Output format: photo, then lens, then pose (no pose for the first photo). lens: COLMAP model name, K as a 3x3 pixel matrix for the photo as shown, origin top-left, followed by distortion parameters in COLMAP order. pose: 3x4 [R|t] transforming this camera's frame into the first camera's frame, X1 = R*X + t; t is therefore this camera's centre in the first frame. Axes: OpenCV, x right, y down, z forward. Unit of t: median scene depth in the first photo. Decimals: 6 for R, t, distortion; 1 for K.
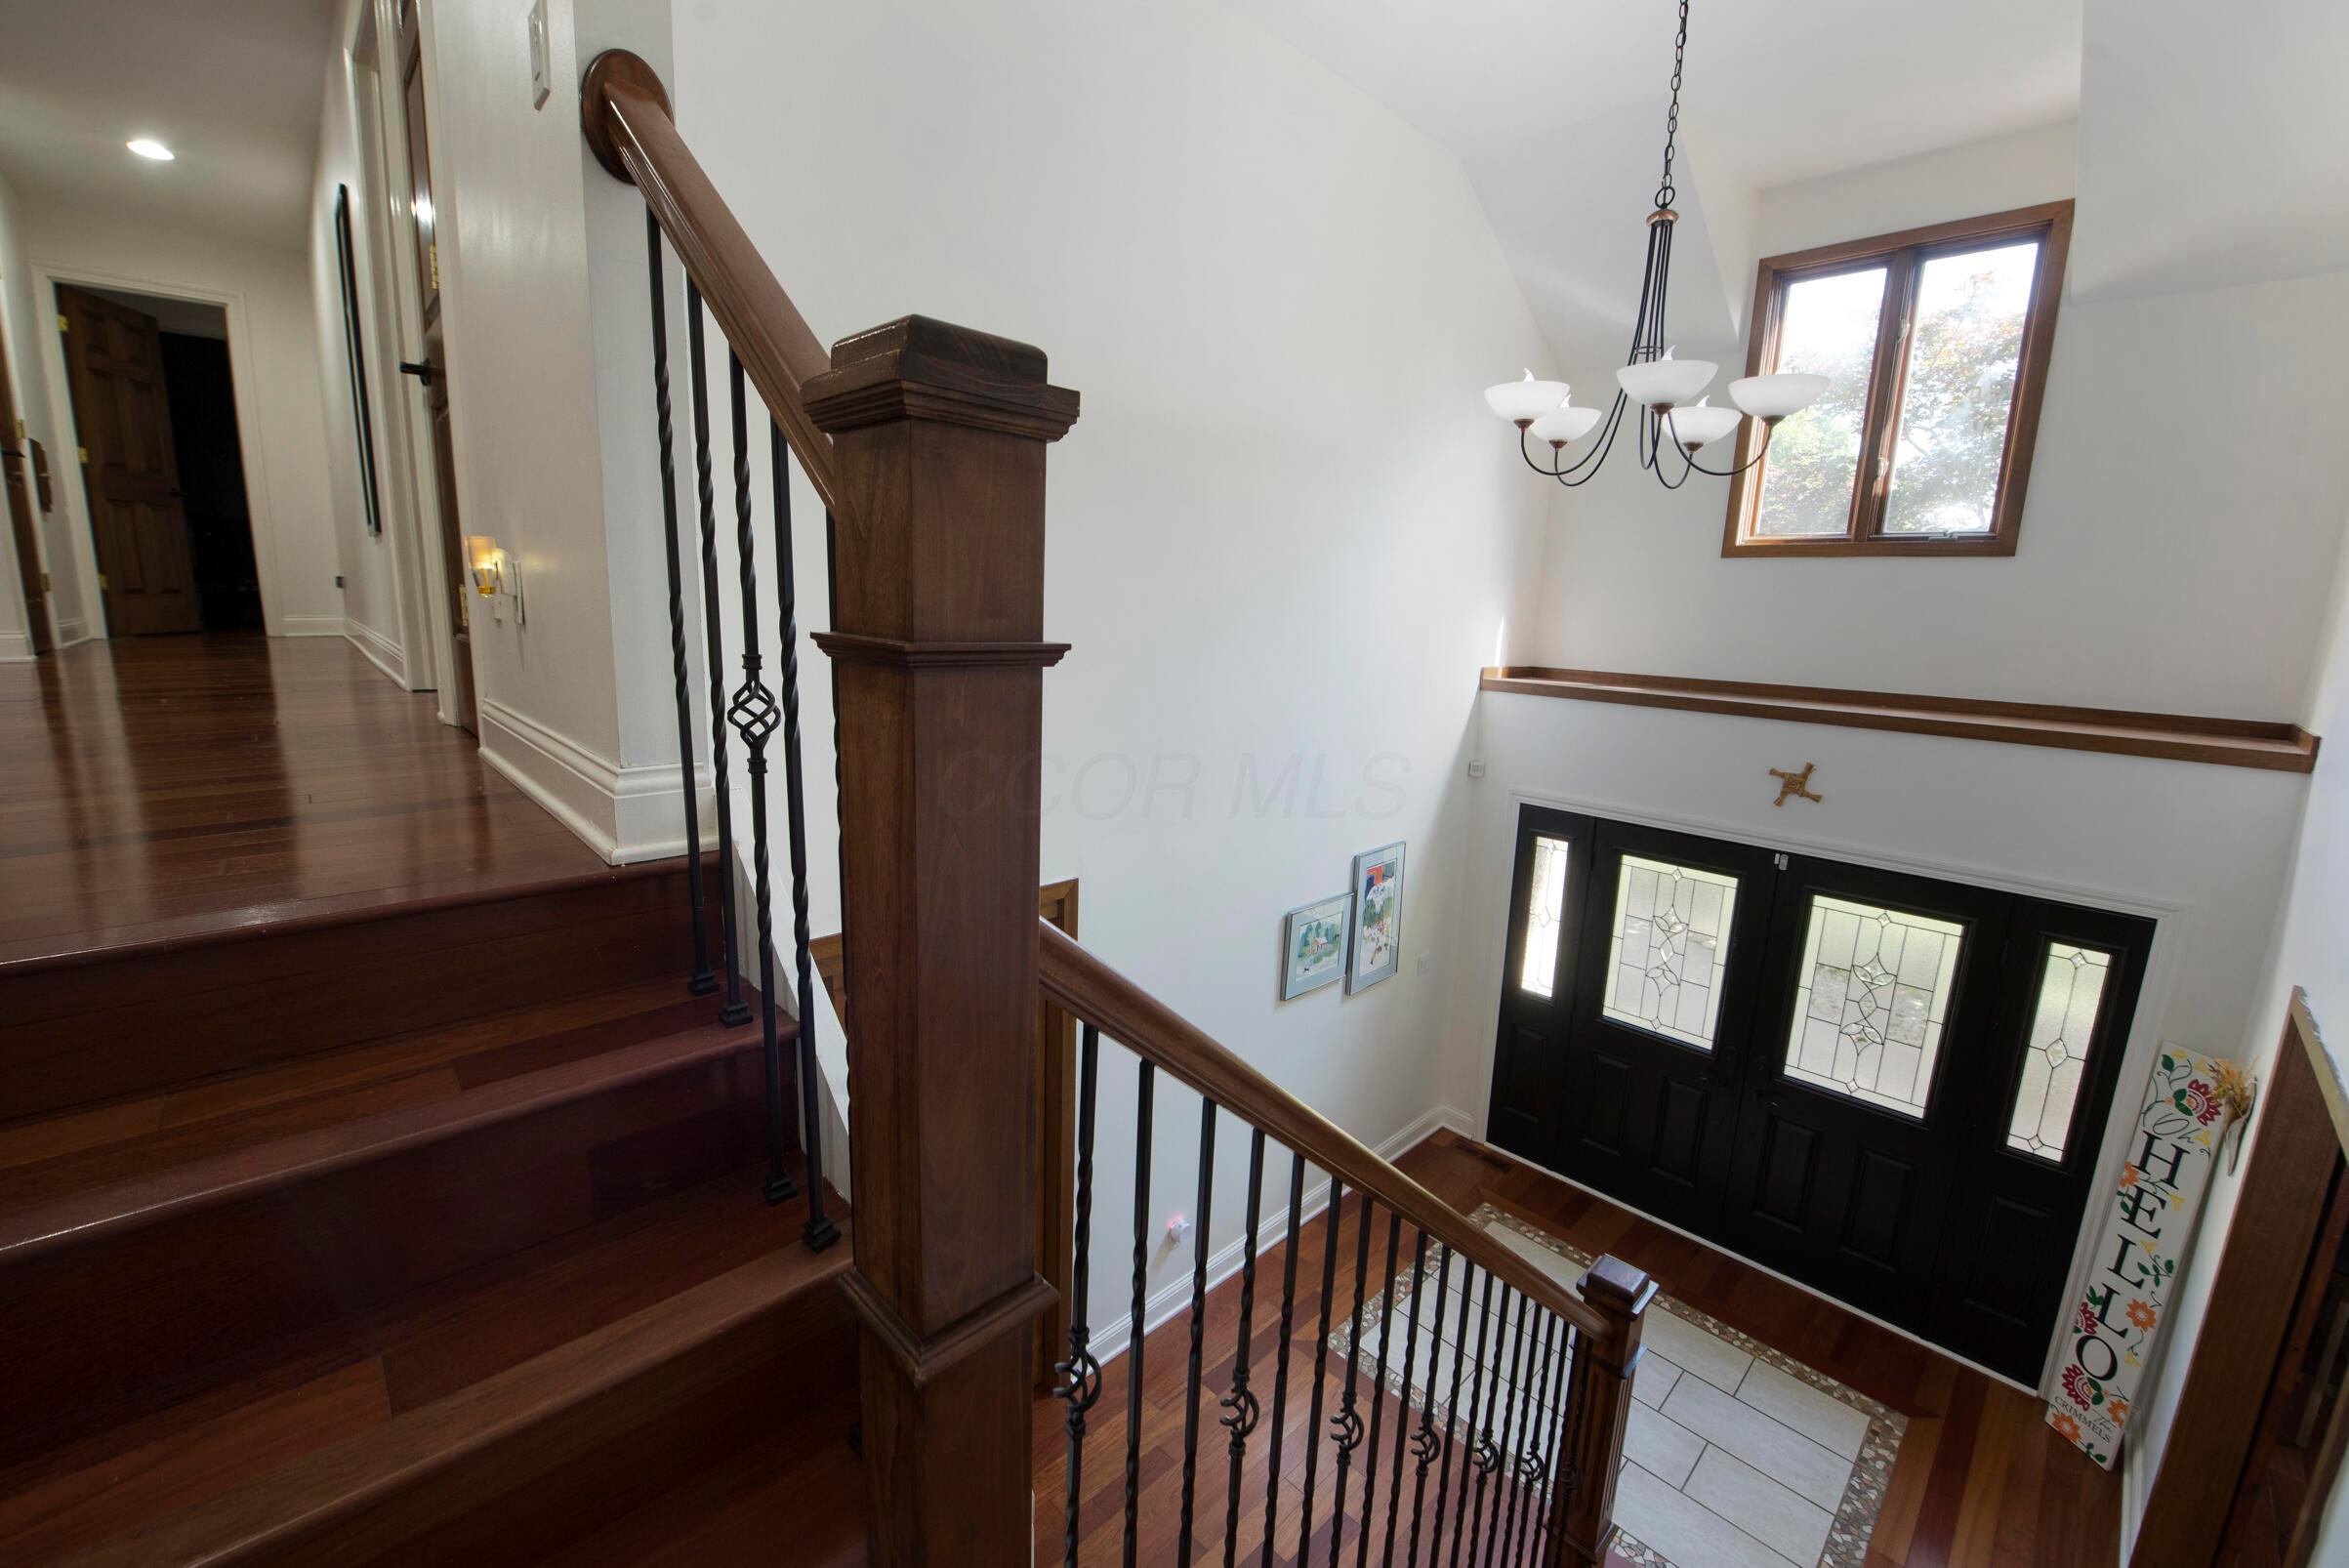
lens RADIAL K [[944.6, 0, 1165.5], [0, 944.6, 783.0], [0, 0, 1]] dist [-0.016577, -0.001009]
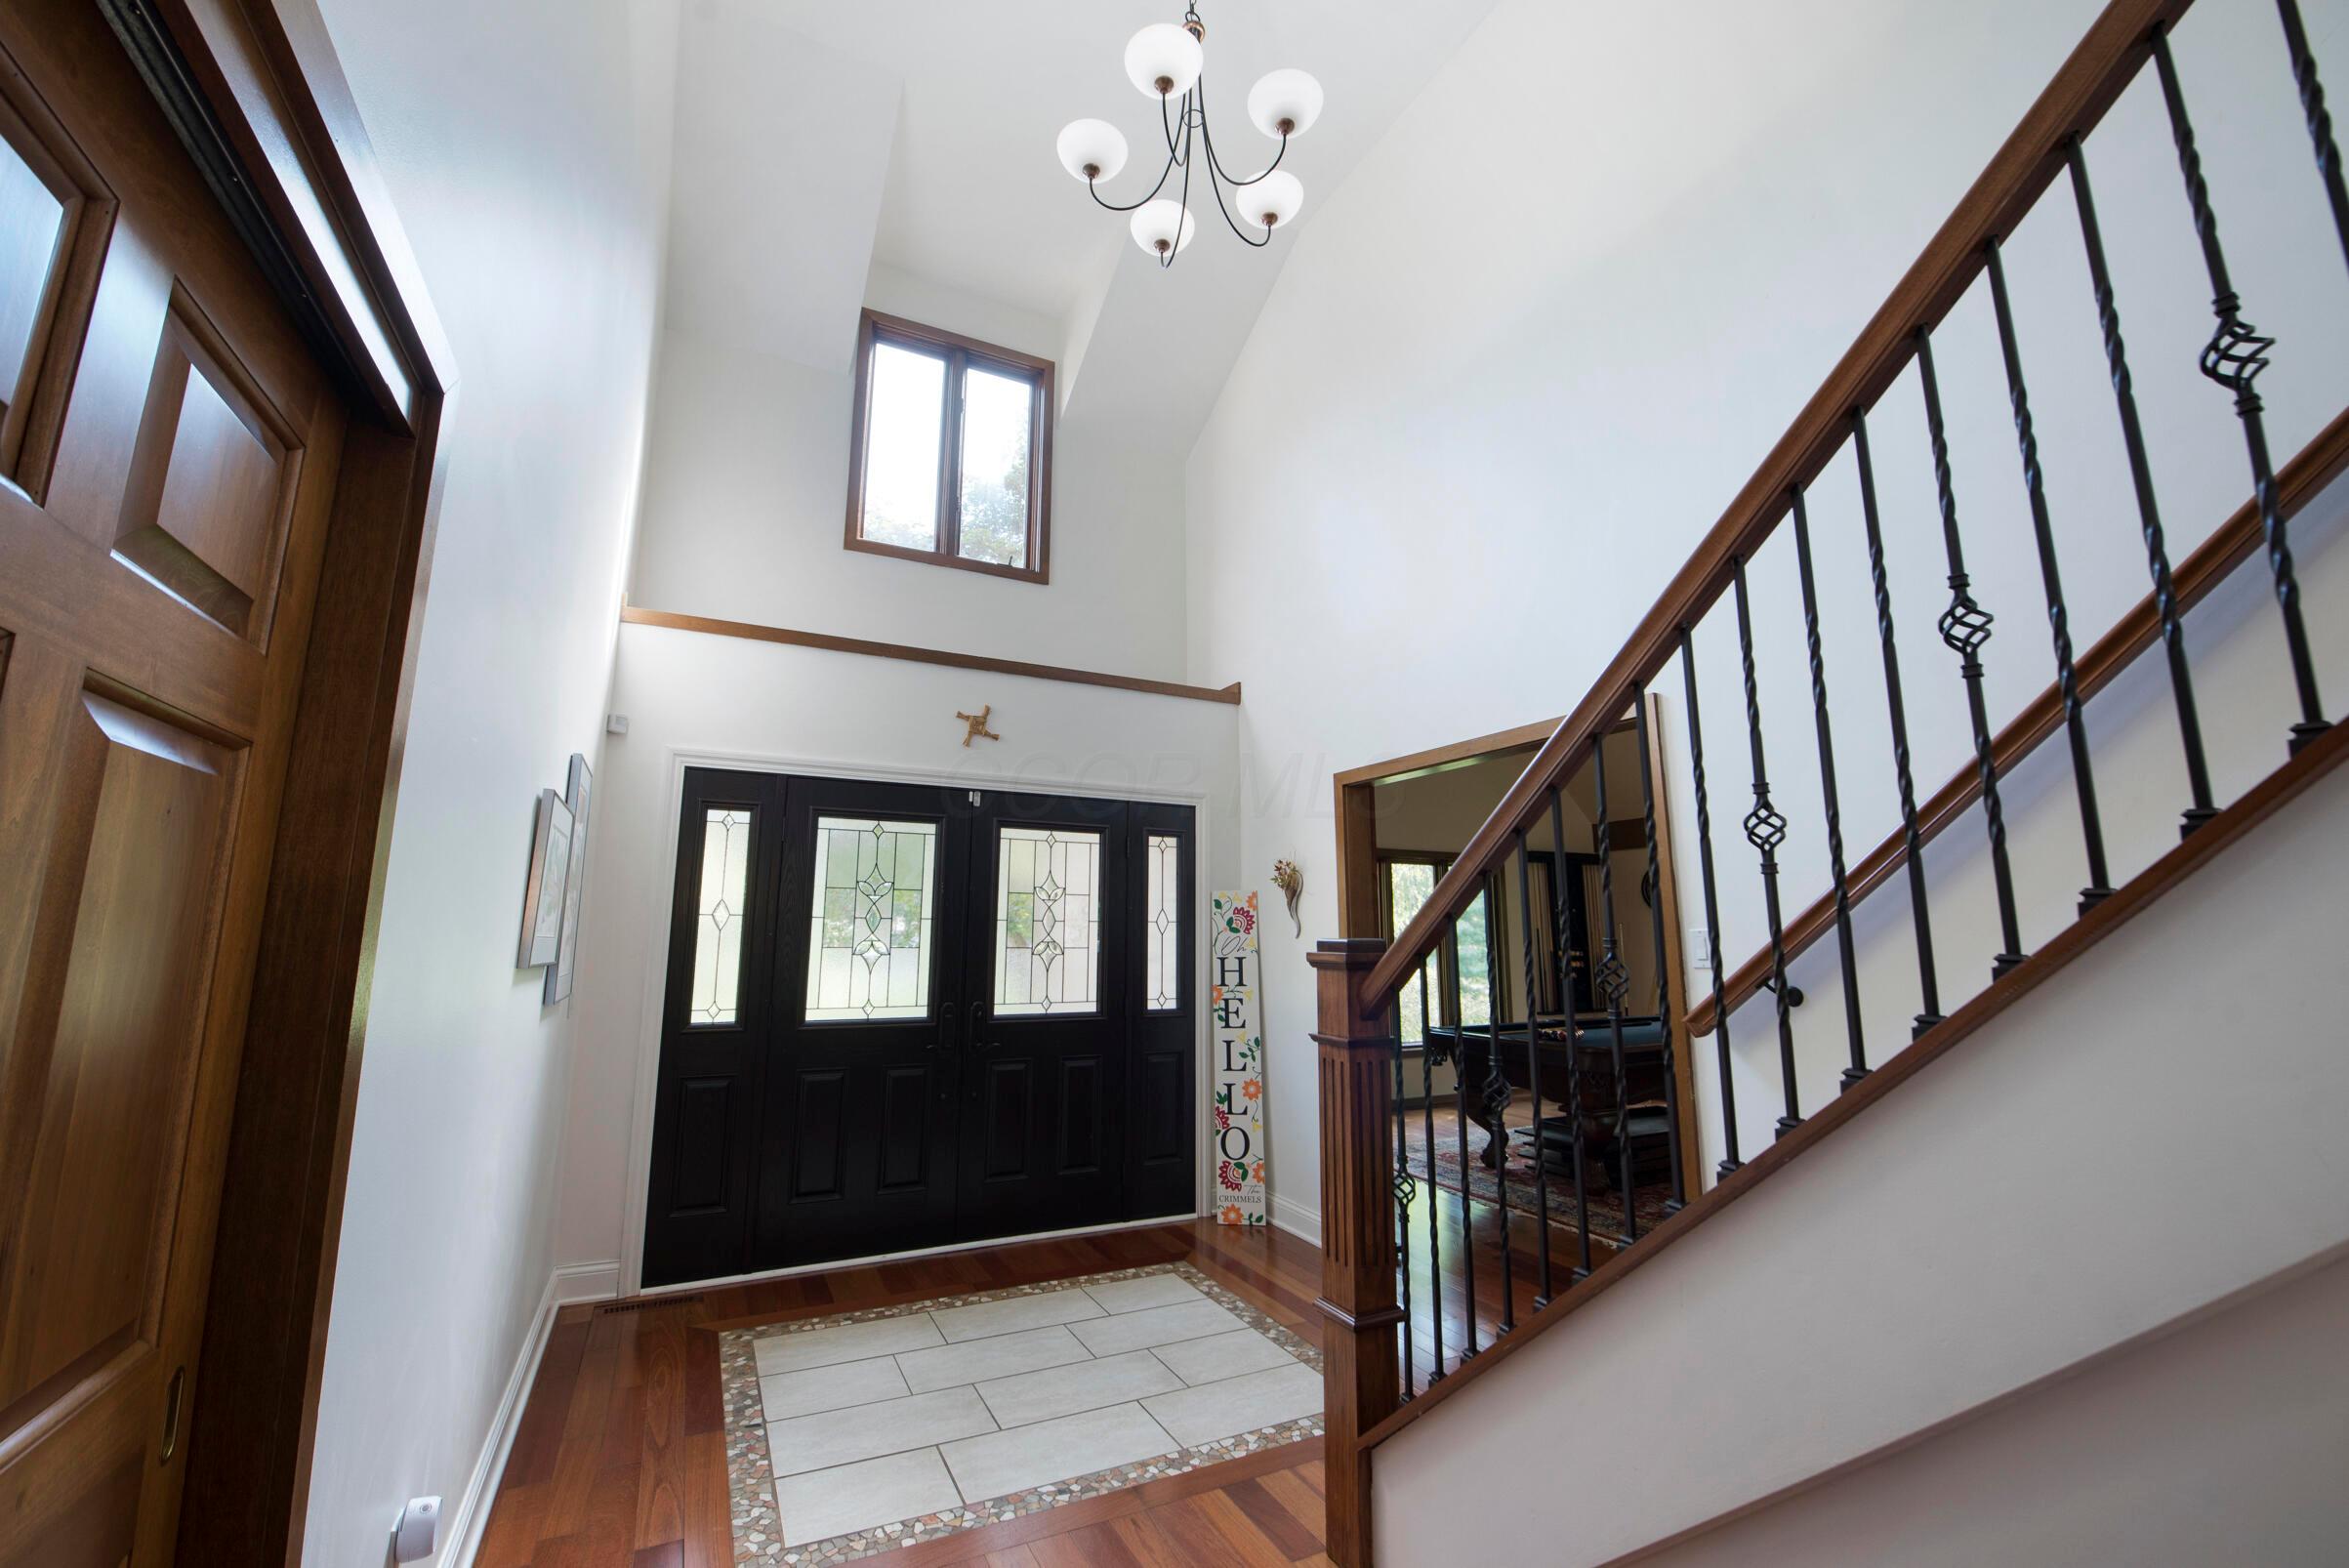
lens RADIAL K [[944.6, 0, 1162.0], [0, 944.6, 766.0], [0, 0, 1]] dist [-0.016577, -0.001009]
pose [[0.291413, 0.139958, 0.946303, -0.297155], [0.191828, 0.960595, -0.201145, 0.312686], [-0.937166, 0.240144, 0.253082, 0.548637]]
